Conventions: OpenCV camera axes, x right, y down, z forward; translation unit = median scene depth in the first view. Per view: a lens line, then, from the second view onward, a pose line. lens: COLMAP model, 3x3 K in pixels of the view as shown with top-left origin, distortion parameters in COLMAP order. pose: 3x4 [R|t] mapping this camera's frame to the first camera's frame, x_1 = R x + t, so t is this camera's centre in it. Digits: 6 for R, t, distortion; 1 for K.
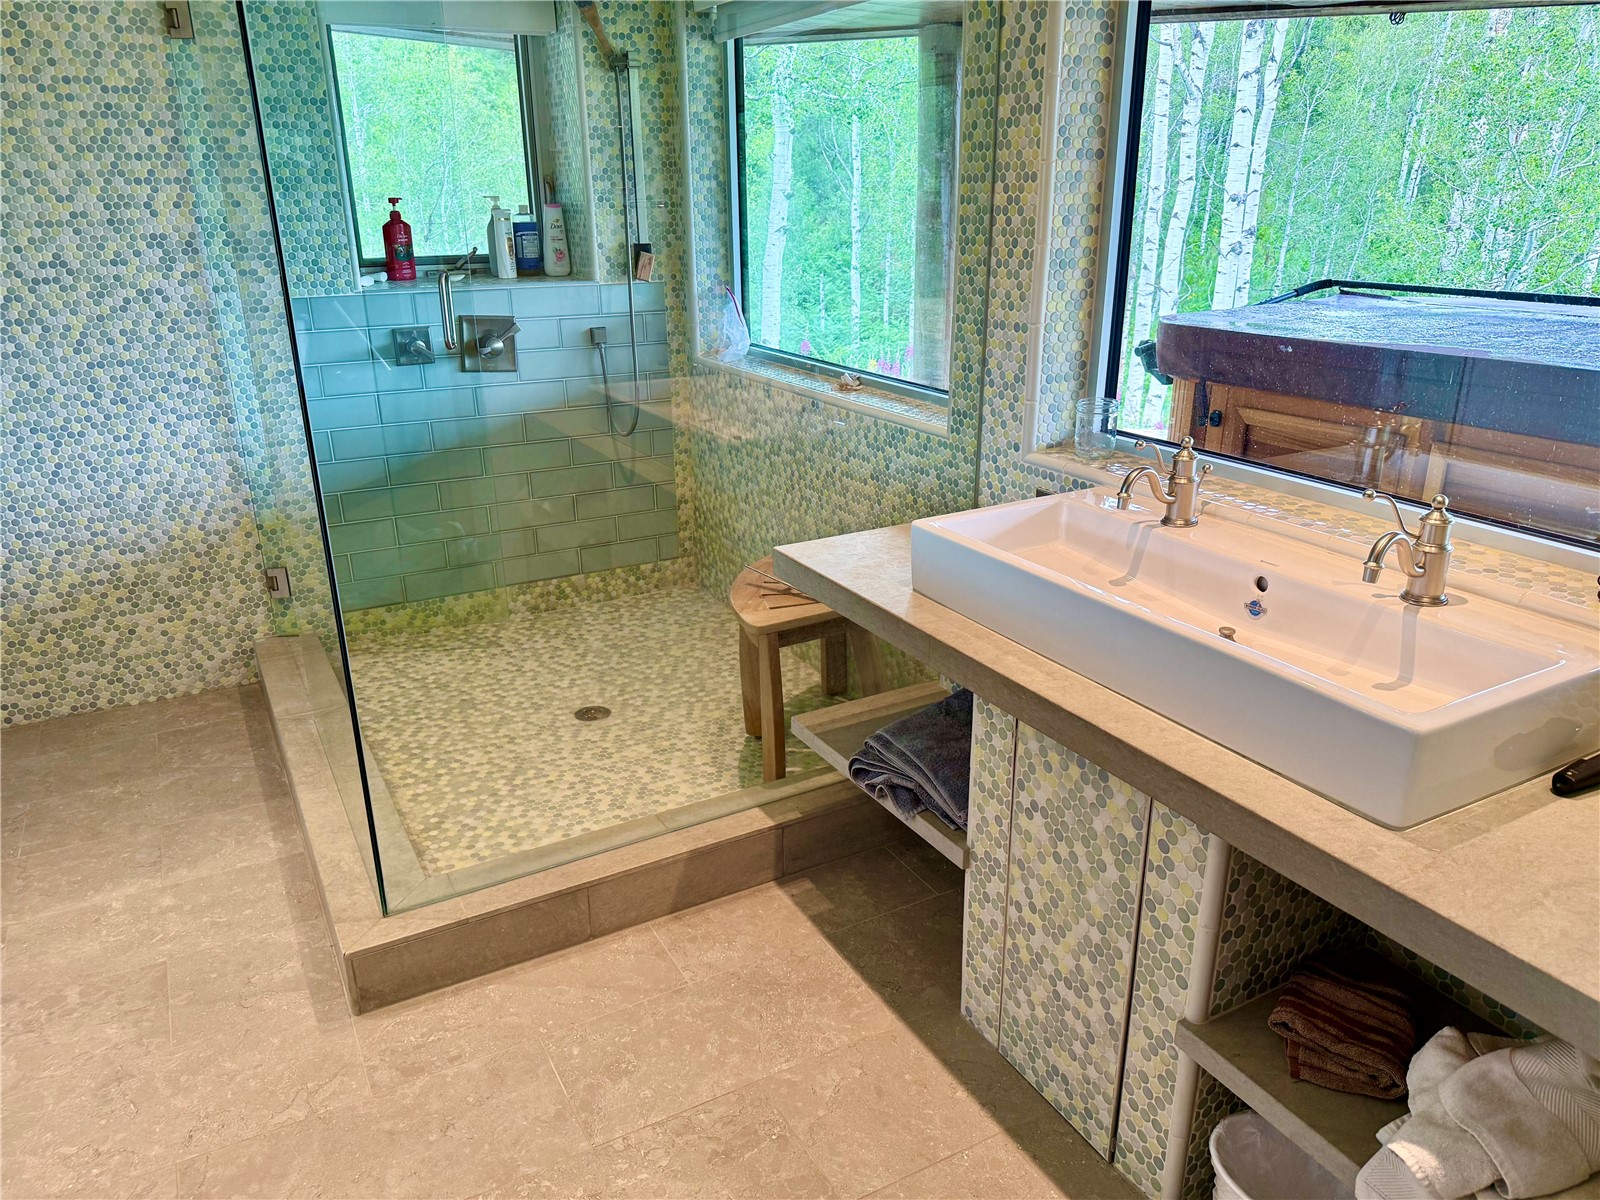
lens RADIAL K [[1124.7, 0, 790.4], [0, 1124.7, 604.2], [0, 0, 1]] dist [0.150088, -0.352384]
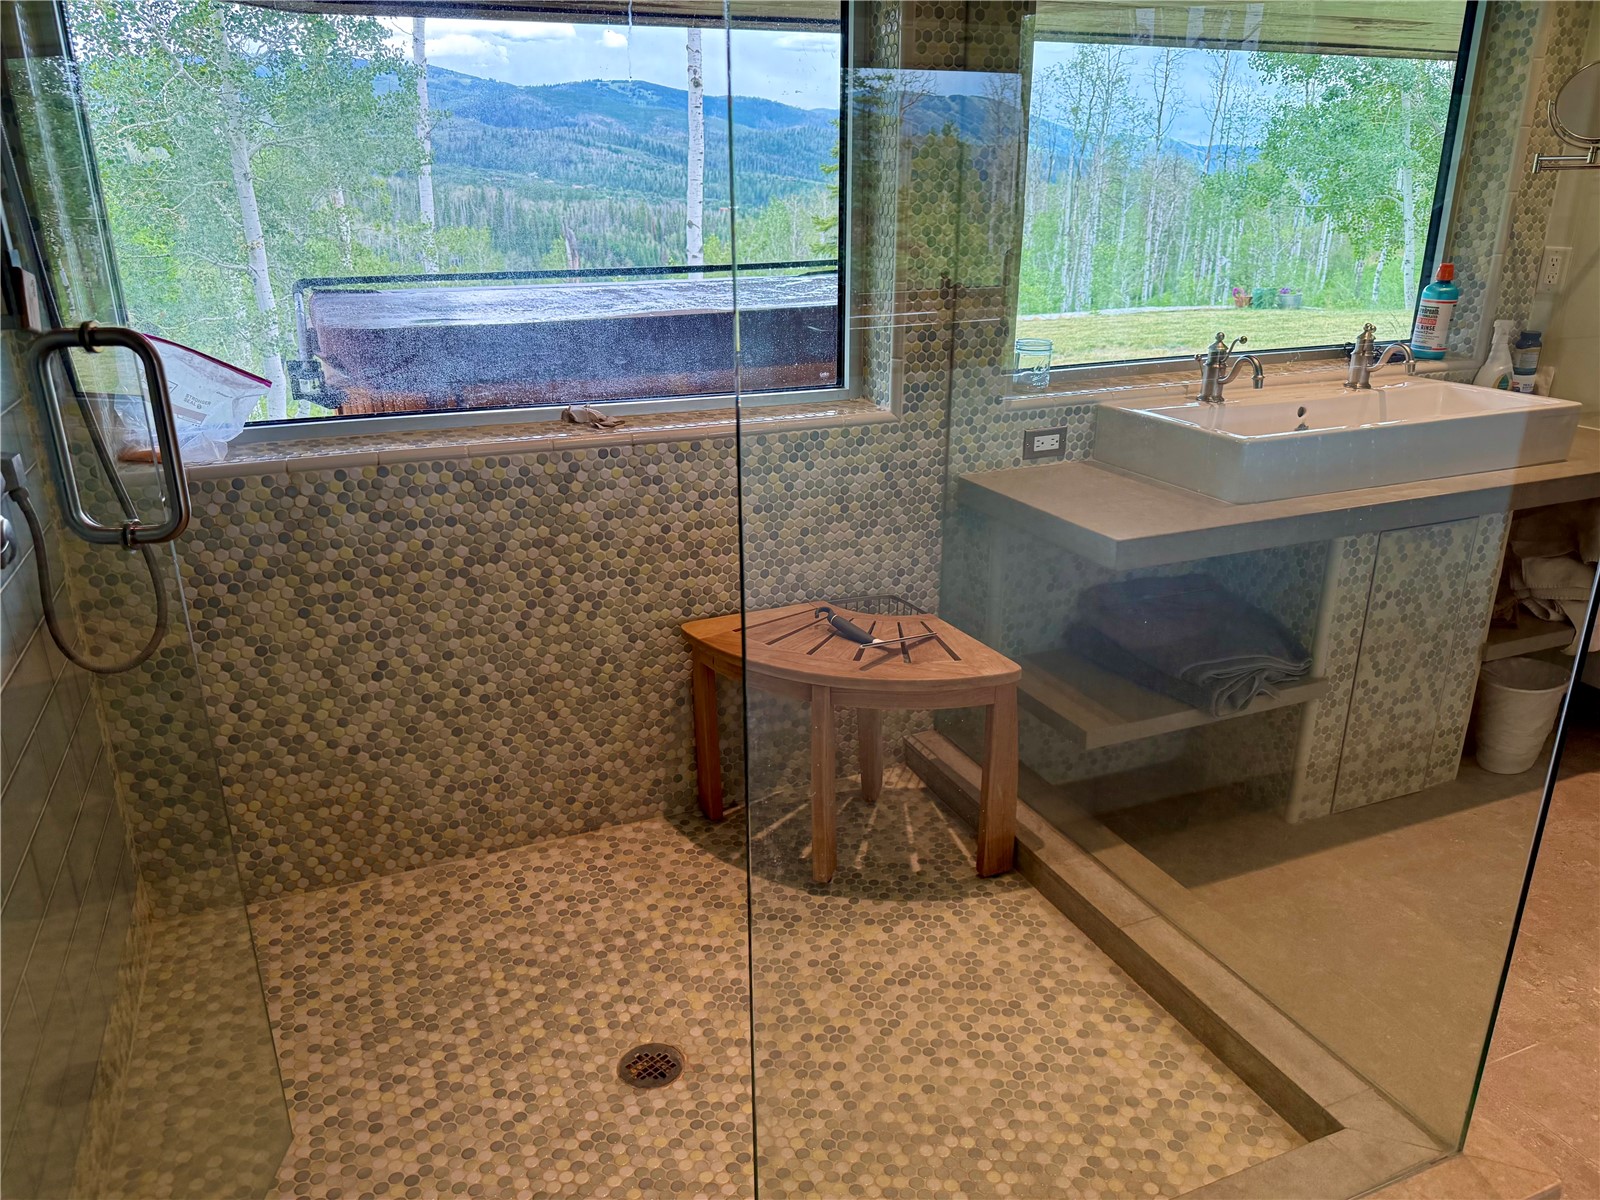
lens RADIAL K [[1124.7, 0, 790.4], [0, 1124.7, 604.2], [0, 0, 1]] dist [0.150088, -0.352384]
pose [[0.103843, -0.323757, 0.940424, -0.769495], [0.348976, 0.897282, 0.270371, -0.289485], [-0.931360, 0.300110, 0.206160, 0.937581]]
